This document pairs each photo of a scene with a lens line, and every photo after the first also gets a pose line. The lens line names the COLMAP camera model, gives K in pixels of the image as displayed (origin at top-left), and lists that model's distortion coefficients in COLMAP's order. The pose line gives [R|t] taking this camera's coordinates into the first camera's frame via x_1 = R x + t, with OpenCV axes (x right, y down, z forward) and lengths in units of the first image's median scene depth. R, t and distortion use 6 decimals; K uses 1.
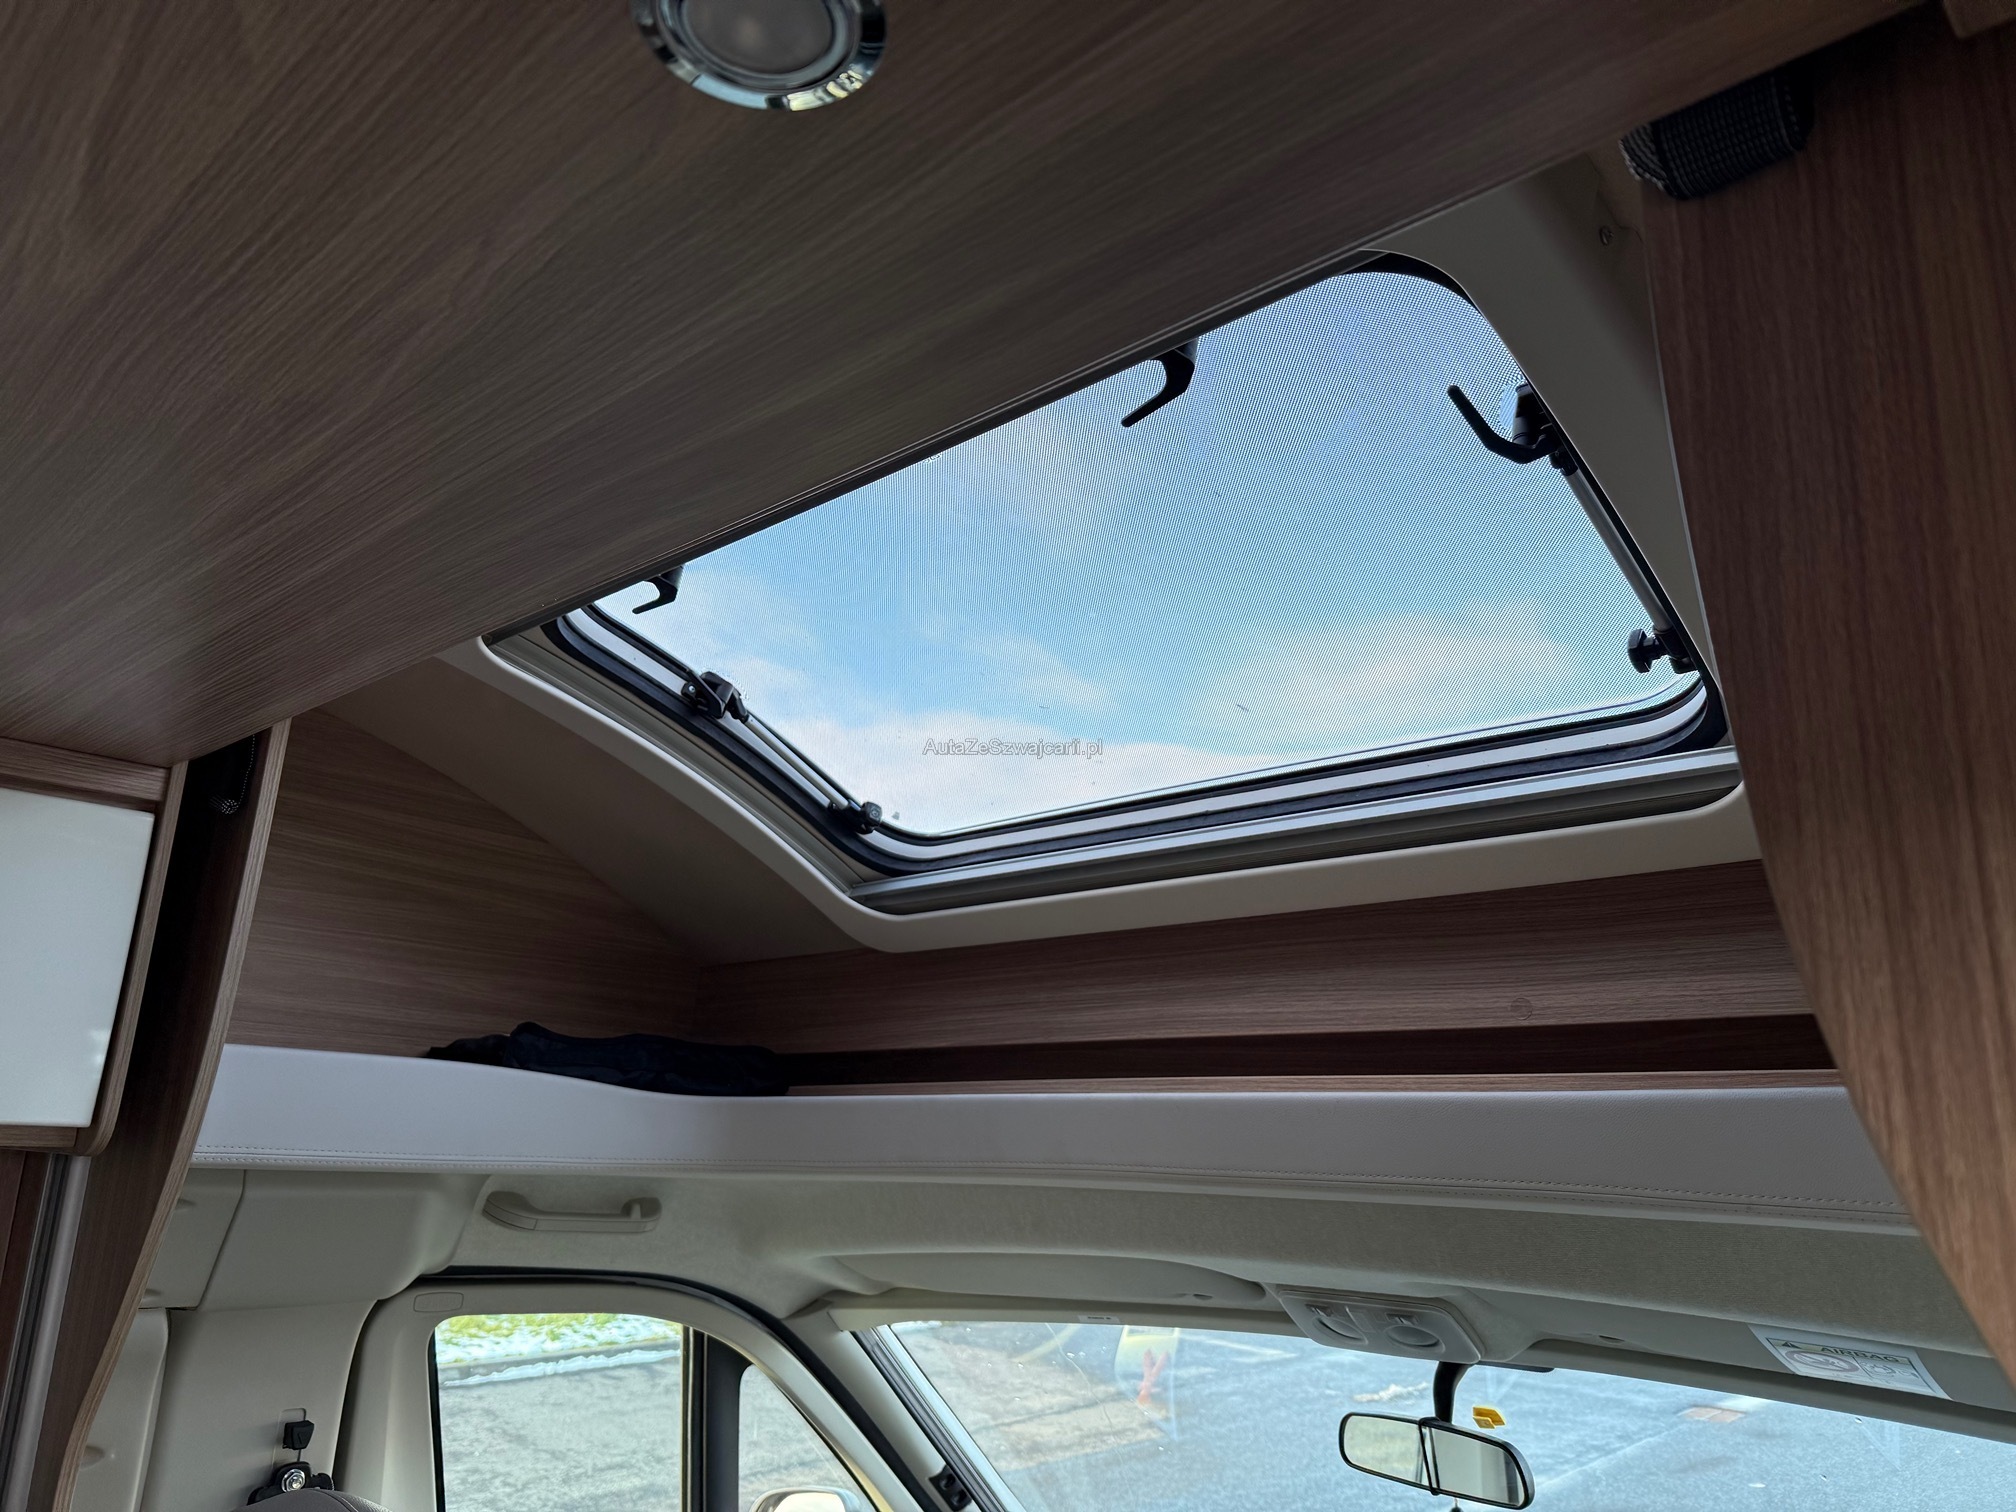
lens RADIAL K [[1435.5, 0, 1025.1], [0, 1435.5, 758.3], [0, 0, 1]] dist [-0.000449, -0.004714]
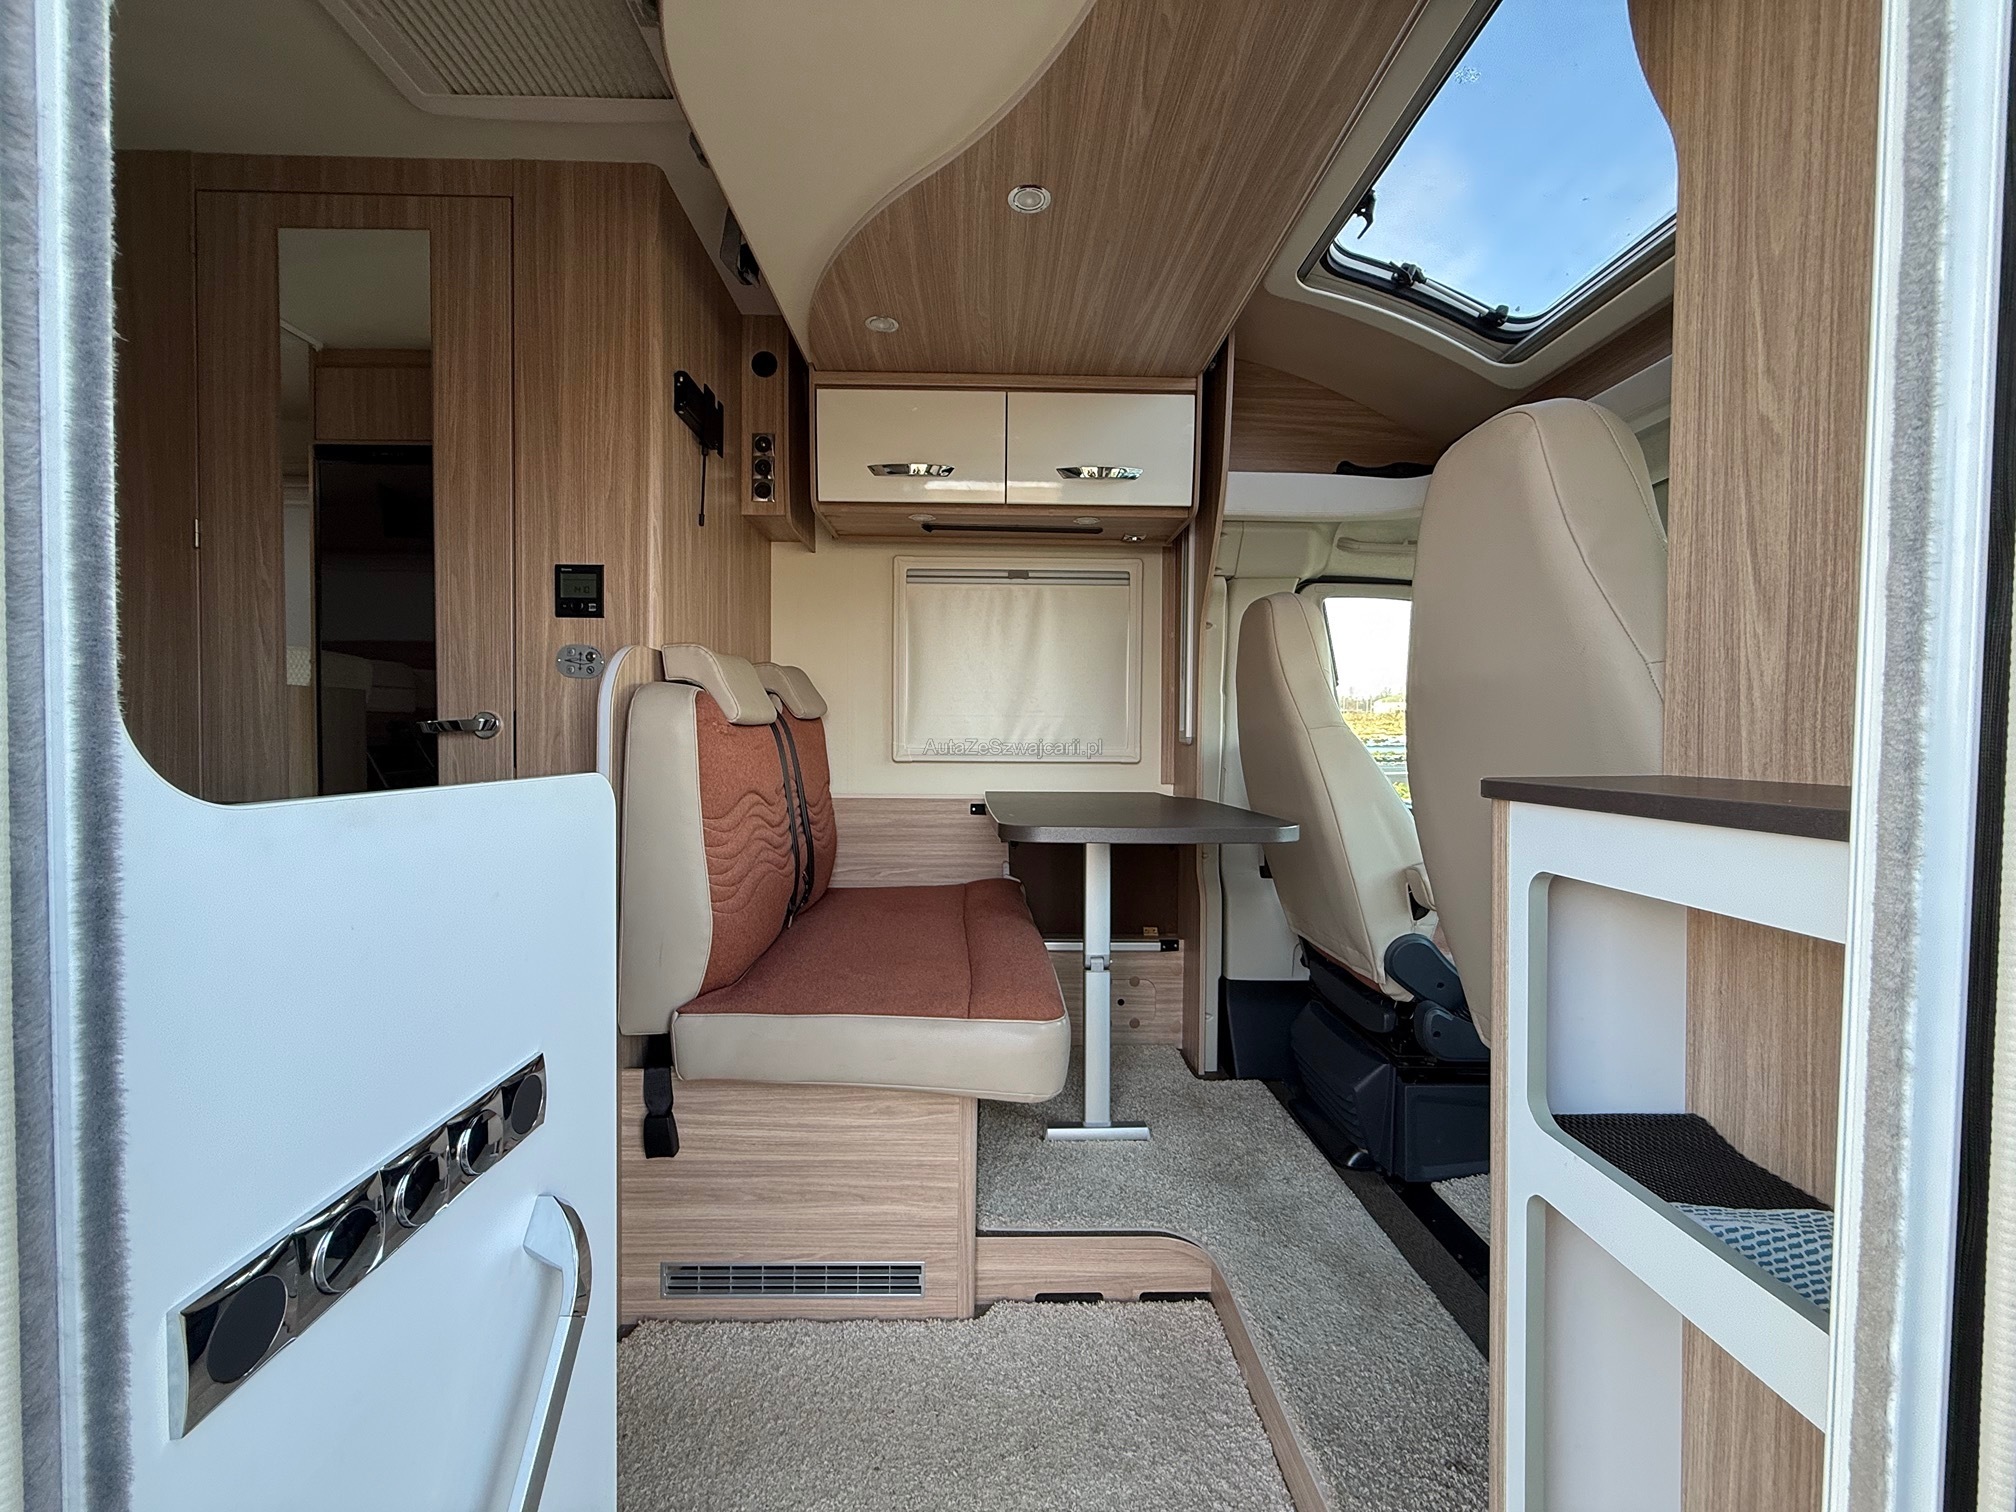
lens RADIAL K [[801.7, 0, 1001.8], [0, 801.7, 755.7], [0, 0, 1]] dist [0.002064, -0.000250]
pose [[0.685993, -0.001596, -0.727607, 0.246583], [0.200097, 0.961854, 0.186544, 0.305942], [0.699554, -0.273559, 0.660144, -0.442501]]
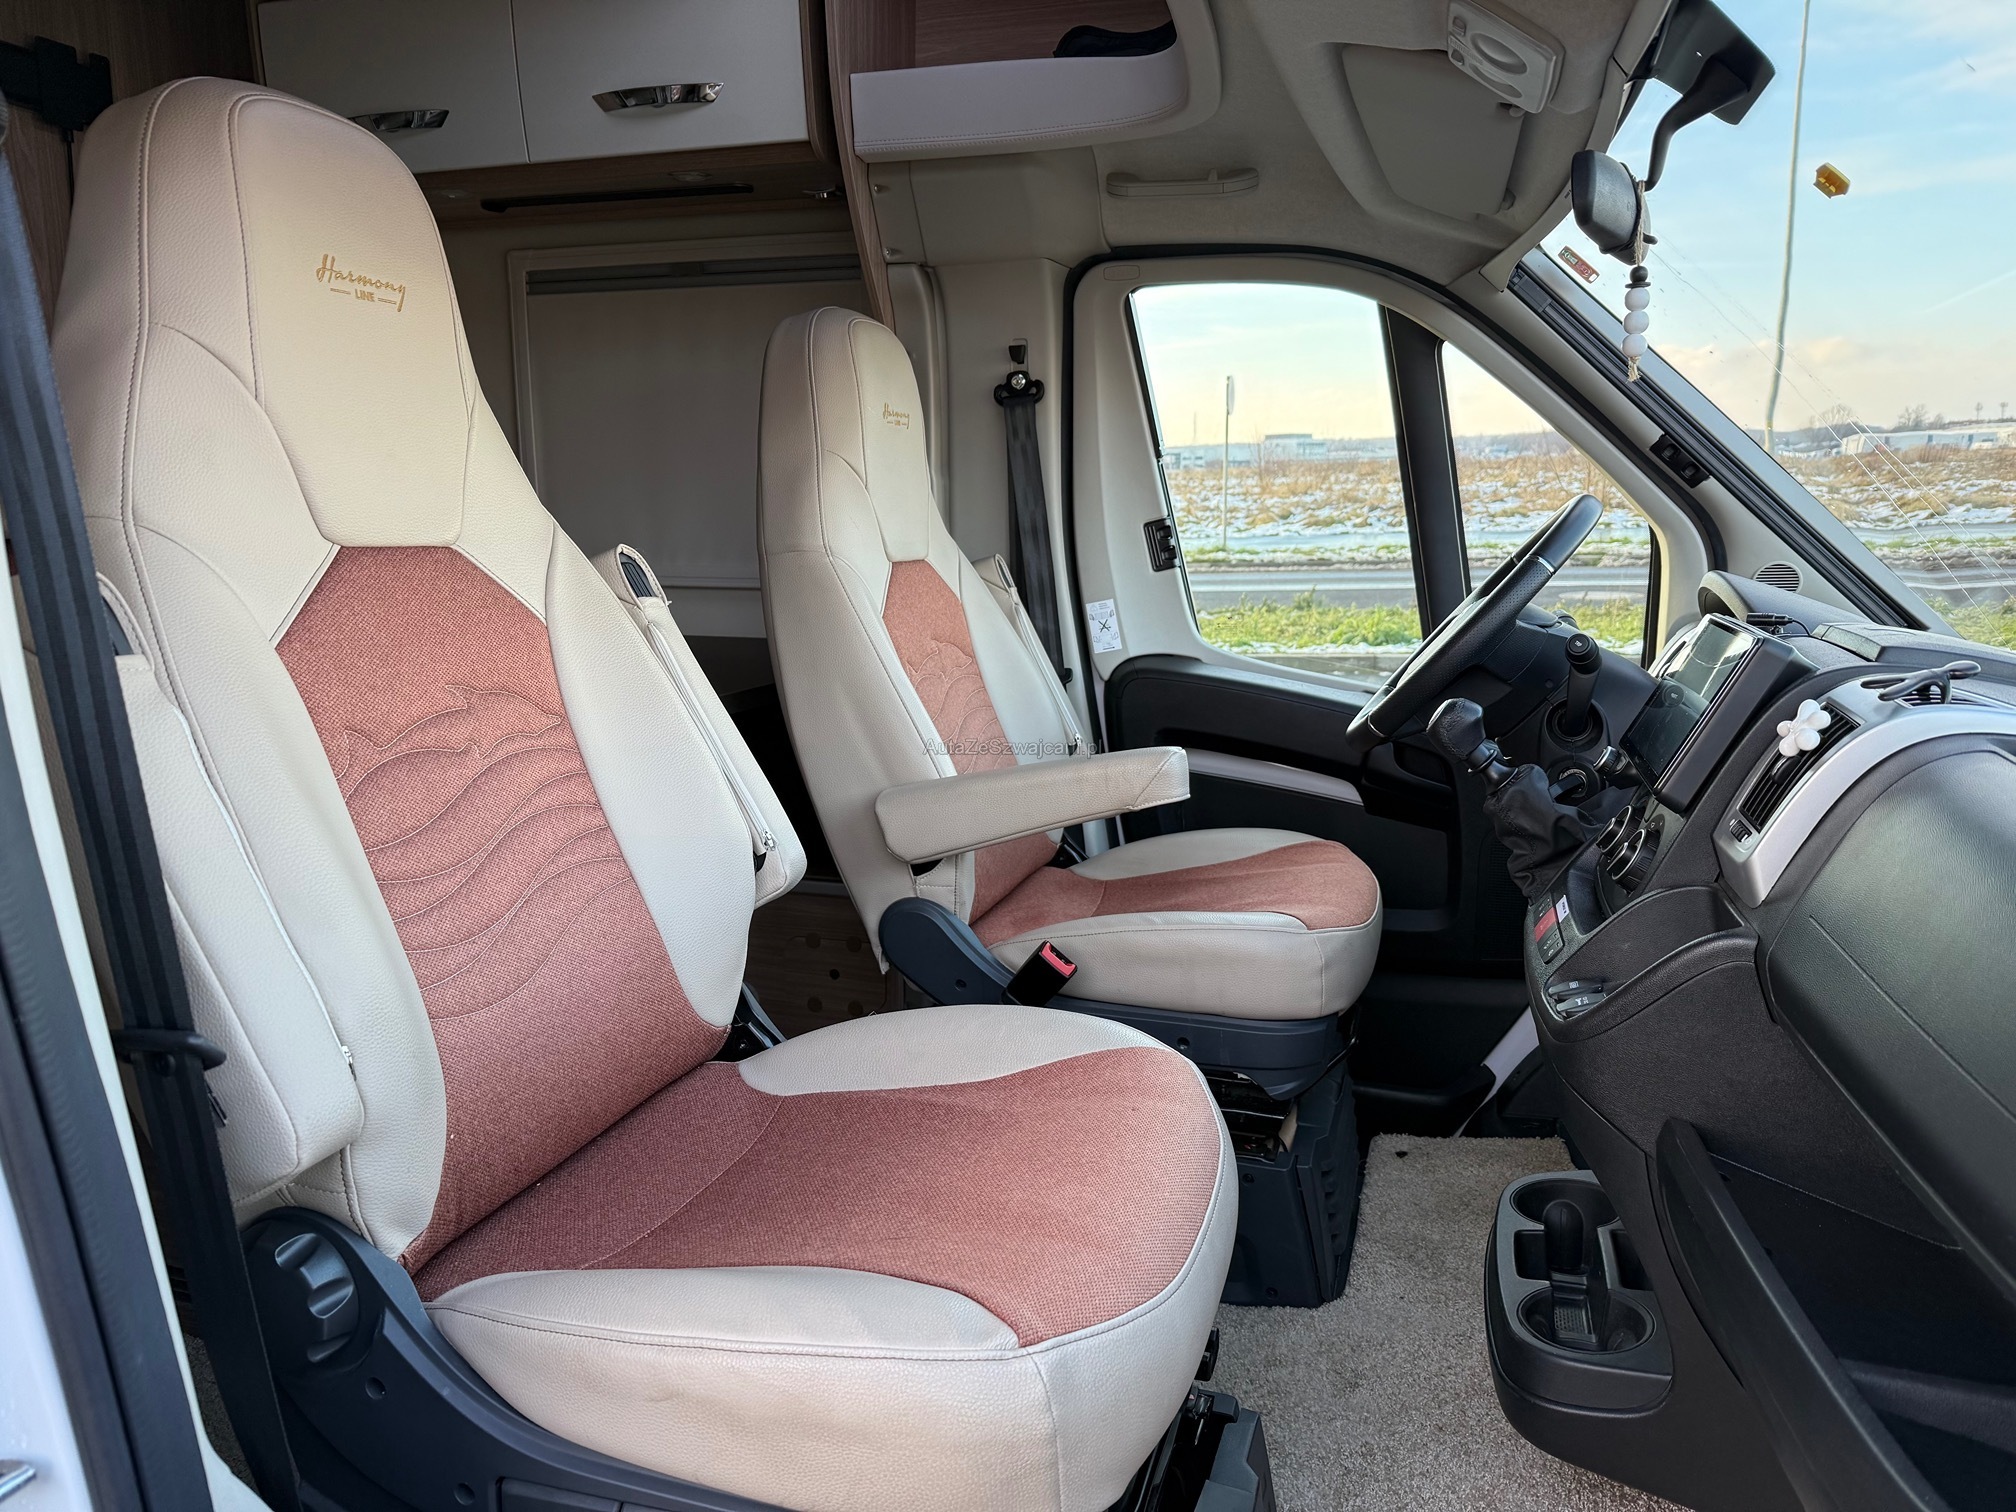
lens RADIAL K [[1424.9, 0, 1000.0], [0, 1424.9, 759.9], [0, 0, 1]] dist [0.096410, -0.158936]
pose [[0.420878, 0.135054, -0.897008, 0.886810], [0.254805, 0.931441, 0.259793, 0.458728], [0.870595, -0.337903, 0.357610, 0.280700]]
